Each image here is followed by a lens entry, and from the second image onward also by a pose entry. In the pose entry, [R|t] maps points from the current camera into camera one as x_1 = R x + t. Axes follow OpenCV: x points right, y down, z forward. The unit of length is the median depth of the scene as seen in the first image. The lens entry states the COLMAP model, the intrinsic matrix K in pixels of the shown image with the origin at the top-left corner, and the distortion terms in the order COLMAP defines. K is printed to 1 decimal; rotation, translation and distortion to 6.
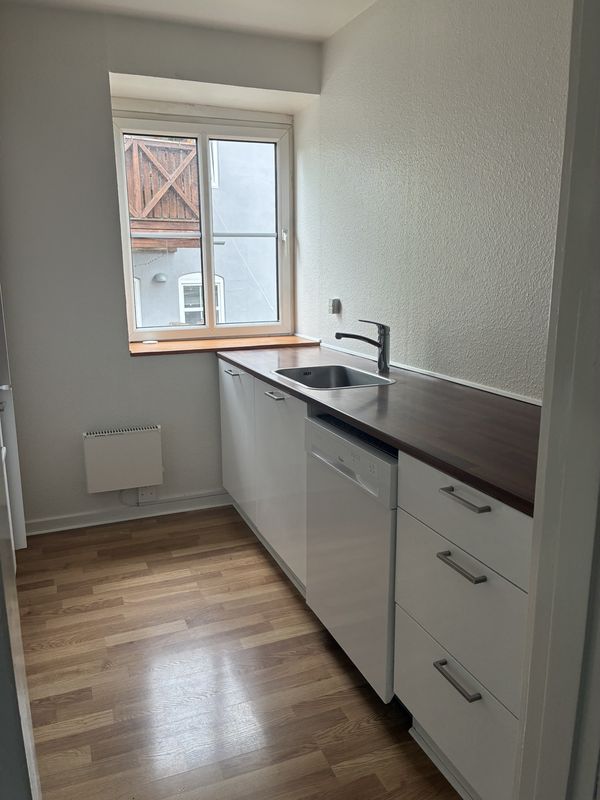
lens RADIAL K [[603.8, 0, 297.5], [0, 603.8, 400.6], [0, 0, 1]] dist [0.041330, -0.067160]
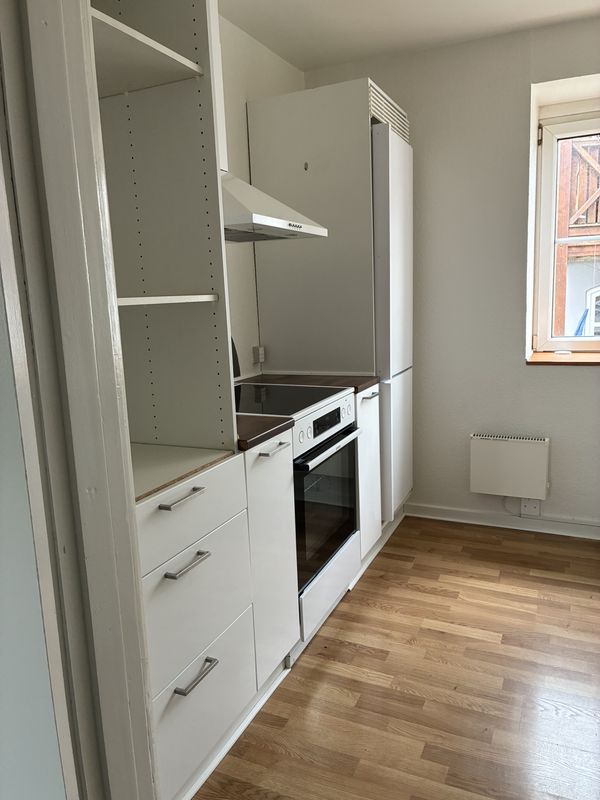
lens RADIAL K [[603.8, 0, 292.5], [0, 603.8, 399.7], [0, 0, 1]] dist [0.041330, -0.067160]
pose [[0.667747, 0.105541, -0.736869, 0.228574], [-0.117219, 0.992456, 0.035924, -0.008391], [0.735101, 0.062387, 0.675081, 0.056178]]
